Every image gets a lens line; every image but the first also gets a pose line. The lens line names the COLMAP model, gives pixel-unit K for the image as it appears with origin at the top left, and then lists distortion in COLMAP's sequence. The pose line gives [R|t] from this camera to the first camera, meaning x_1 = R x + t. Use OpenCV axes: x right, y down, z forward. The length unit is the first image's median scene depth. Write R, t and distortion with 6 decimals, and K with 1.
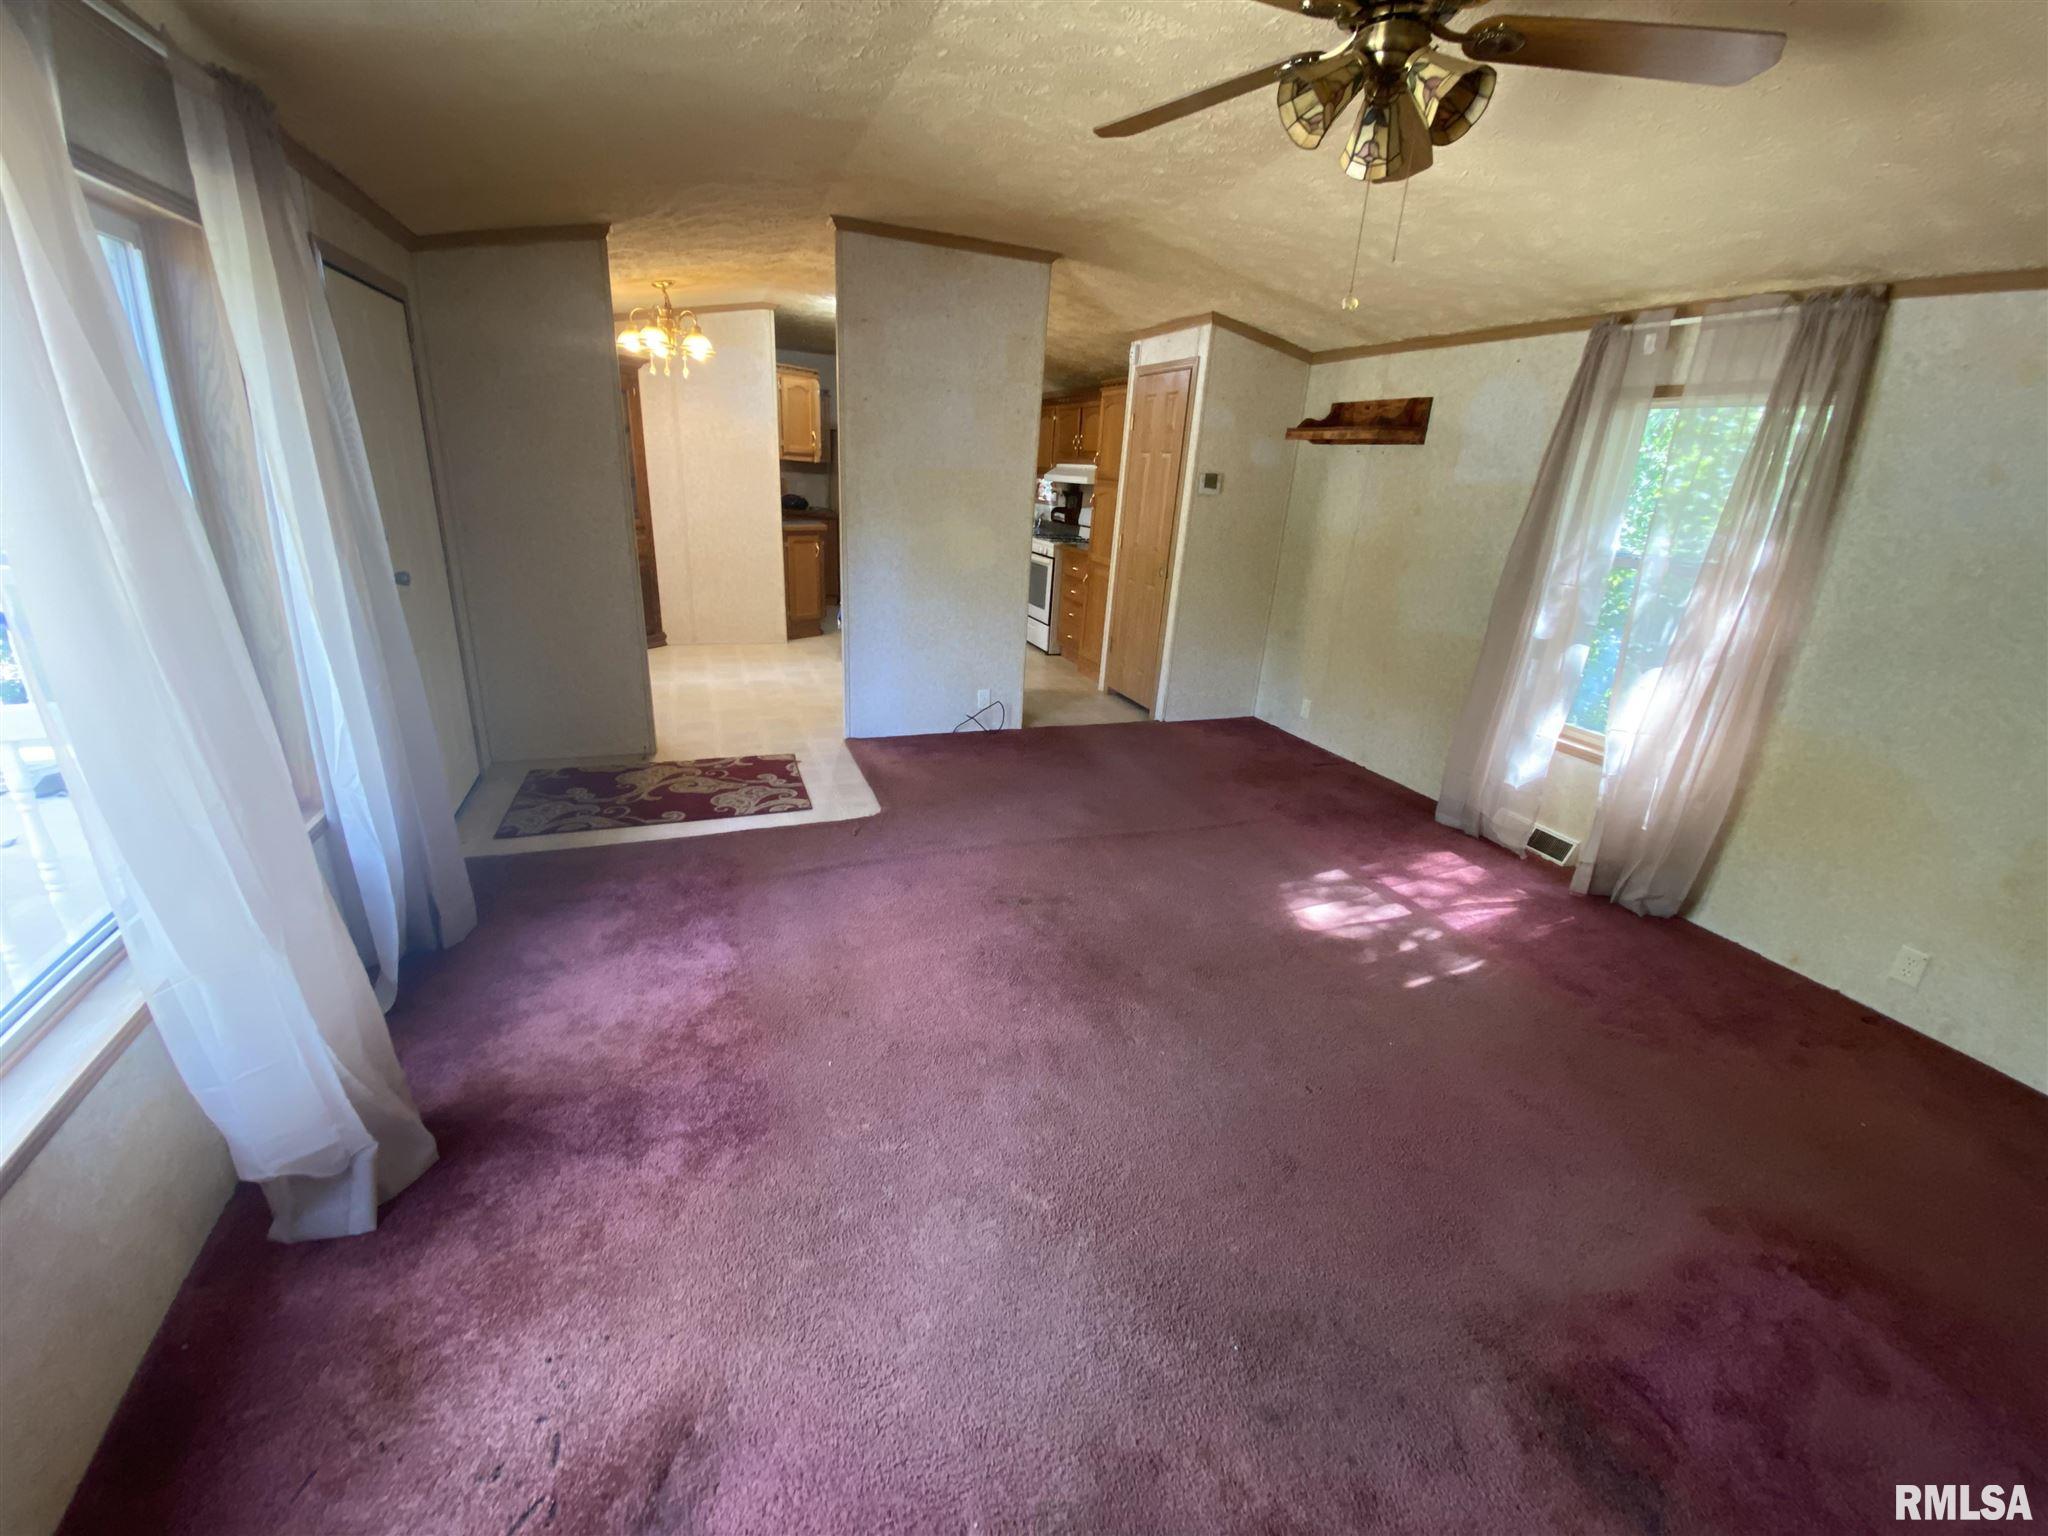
lens RADIAL K [[819.9, 0, 1019.2], [0, 819.9, 762.2], [0, 0, 1]] dist [0.022967, -0.022518]
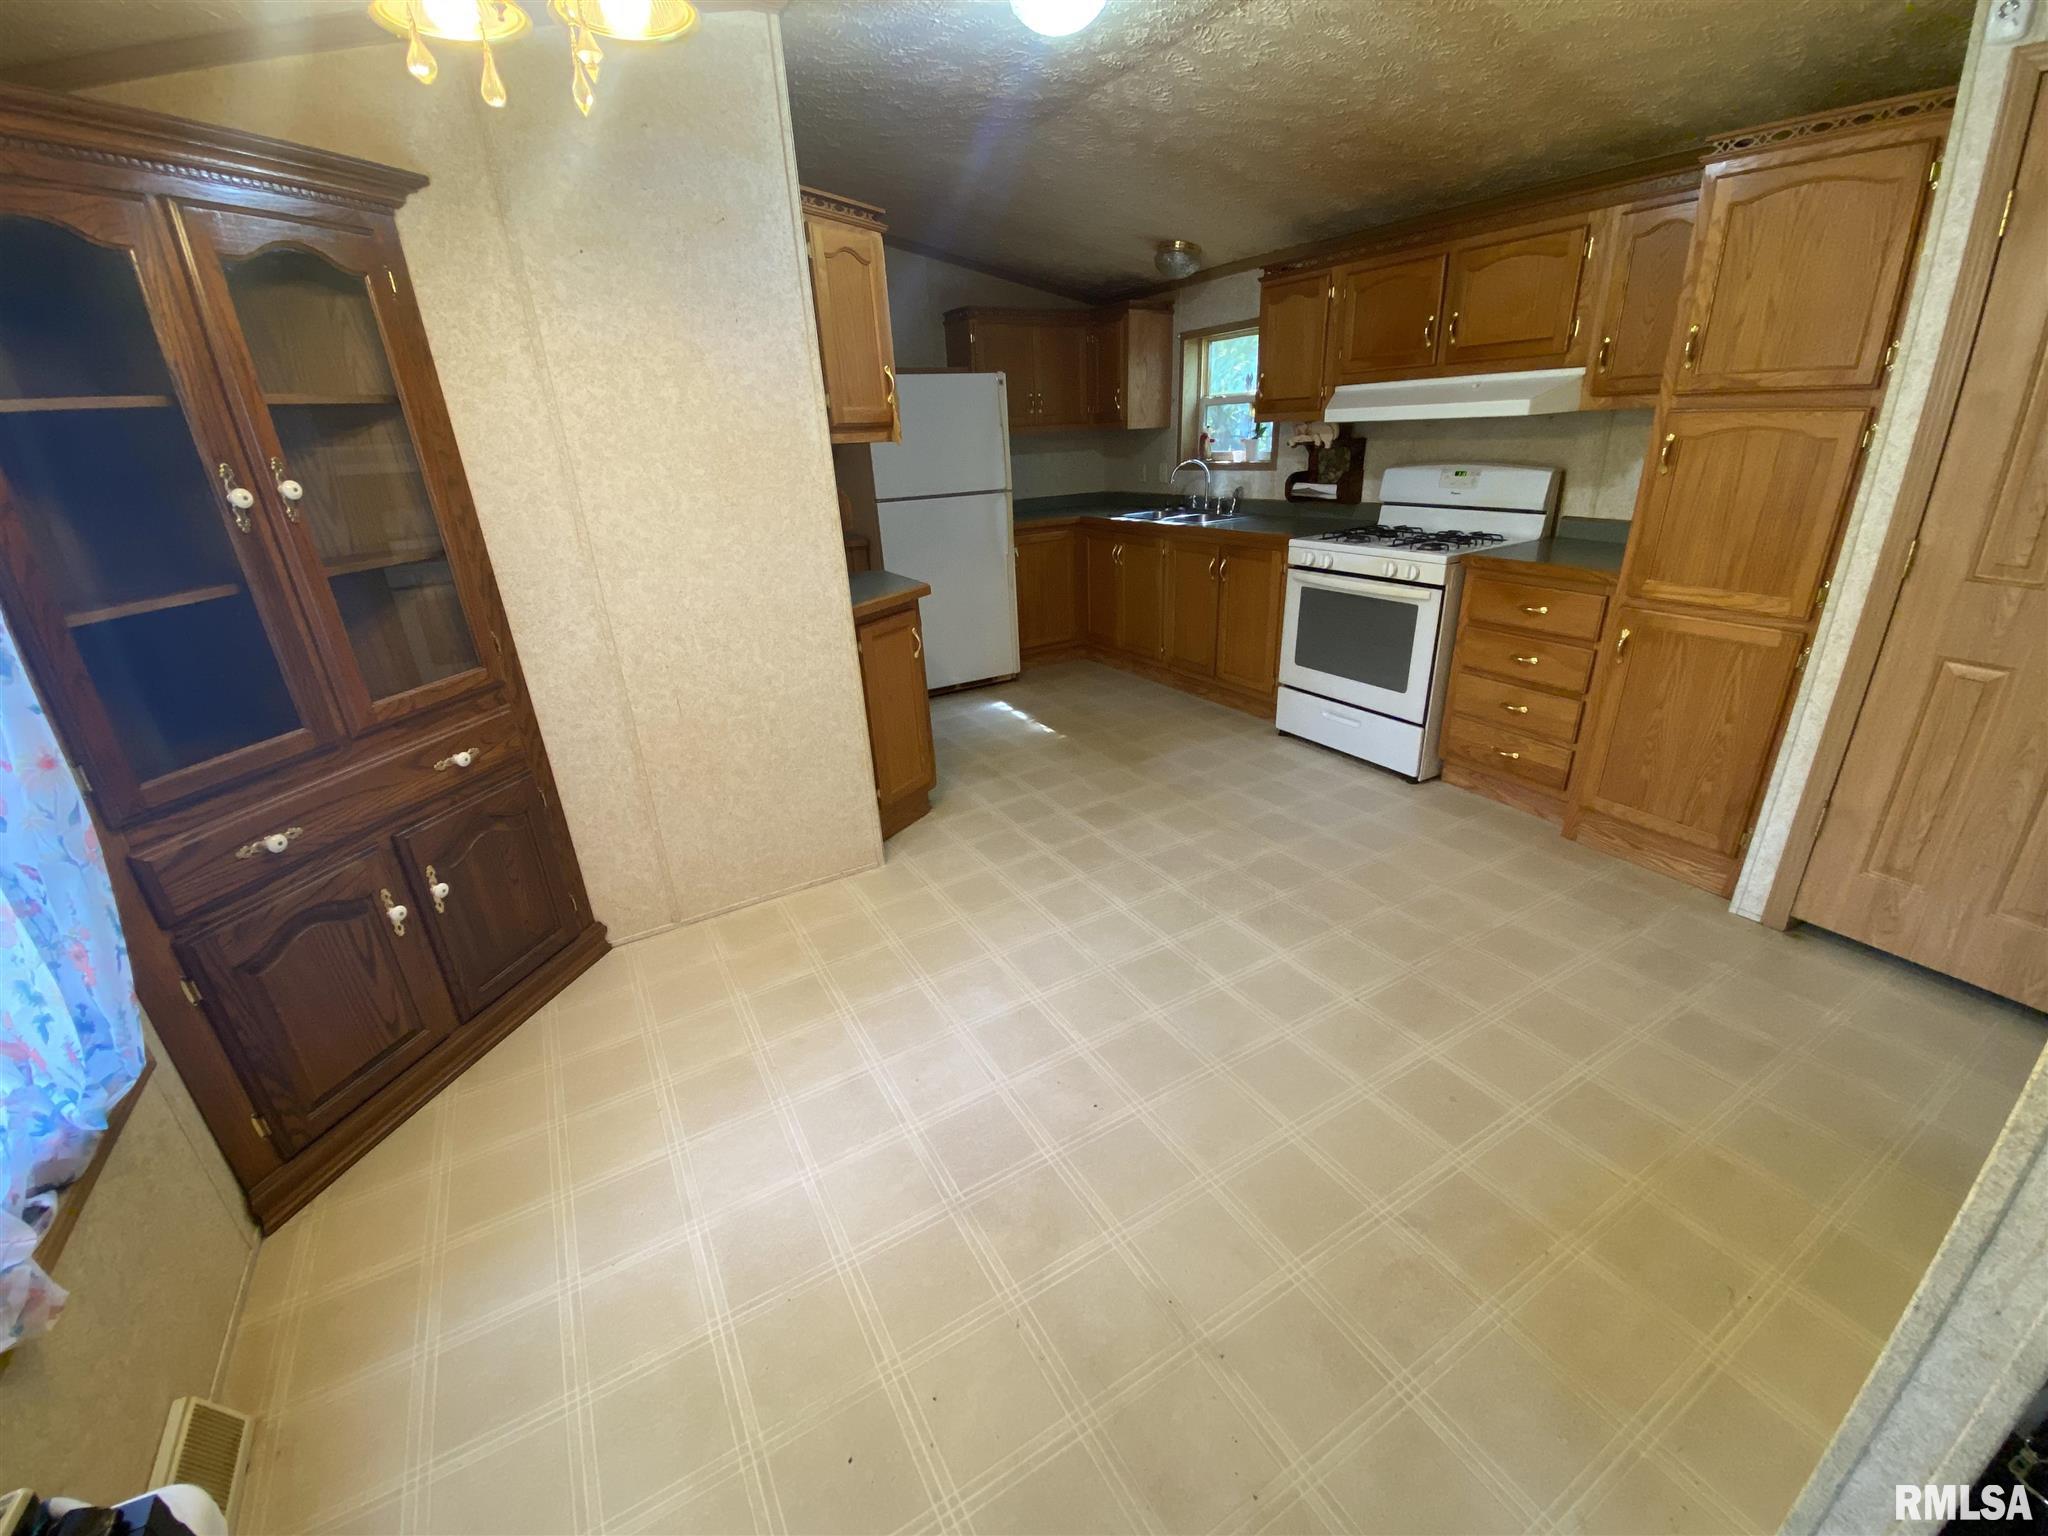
lens RADIAL K [[819.9, 0, 1019.2], [0, 819.9, 762.2], [0, 0, 1]] dist [0.022967, -0.022518]
pose [[0.982428, -0.159554, 0.096836, -0.267527], [0.154717, 0.986393, 0.055603, -0.229892], [-0.104390, -0.039644, 0.993746, 0.604473]]
